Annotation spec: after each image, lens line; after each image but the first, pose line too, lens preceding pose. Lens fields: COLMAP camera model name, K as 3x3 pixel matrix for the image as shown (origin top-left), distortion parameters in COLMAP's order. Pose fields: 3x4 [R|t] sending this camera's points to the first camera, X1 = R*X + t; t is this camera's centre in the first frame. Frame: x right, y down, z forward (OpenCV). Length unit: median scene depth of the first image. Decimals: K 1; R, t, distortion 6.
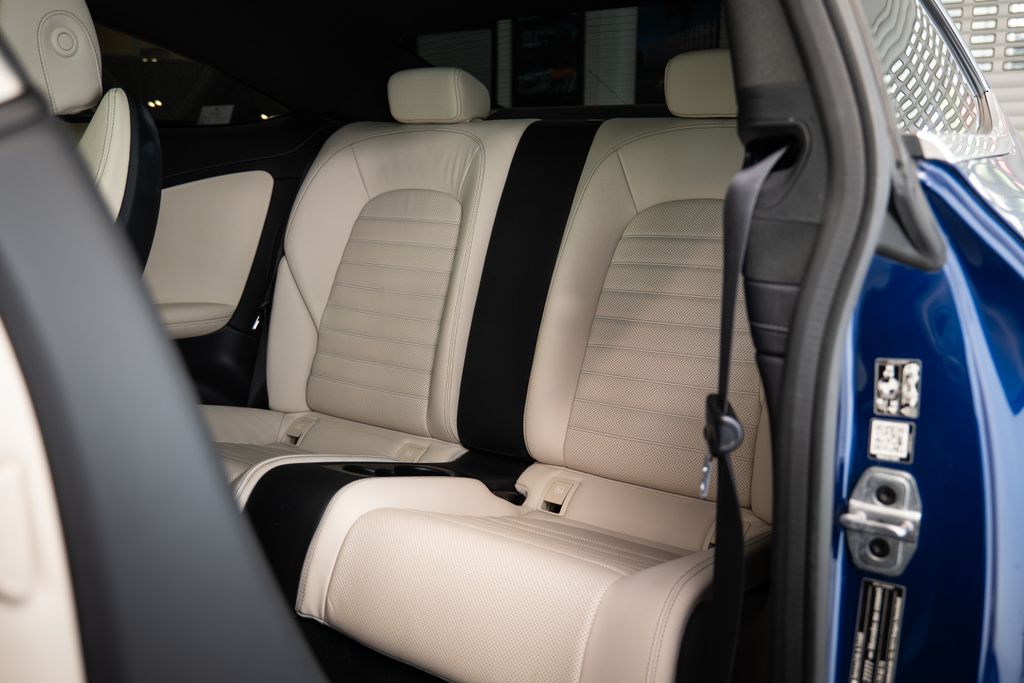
lens RADIAL K [[996.1, 0, 508.6], [0, 996.1, 348.3], [0, 0, 1]] dist [0.015383, 0.000000]
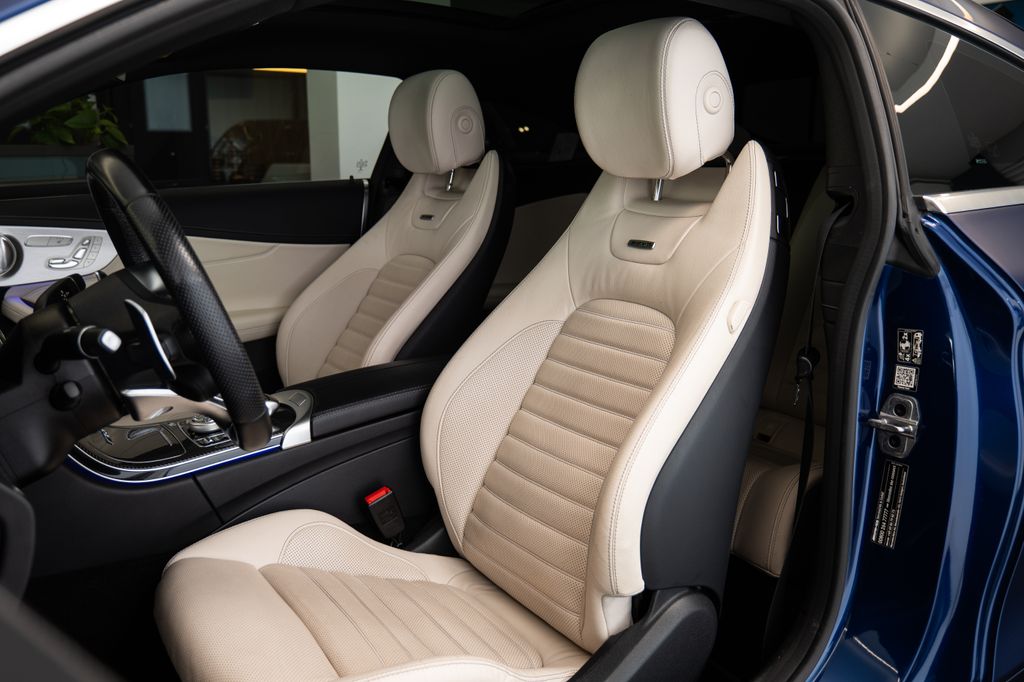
lens RADIAL K [[821.3, 0, 510.4], [0, 821.3, 340.9], [0, 0, 1]] dist [0.017516, 0.007084]
pose [[0.939653, 0.070519, -0.334783, 0.217969], [-0.064108, 0.997487, 0.030177, 0.031401], [0.336069, -0.006894, 0.941812, -0.528076]]
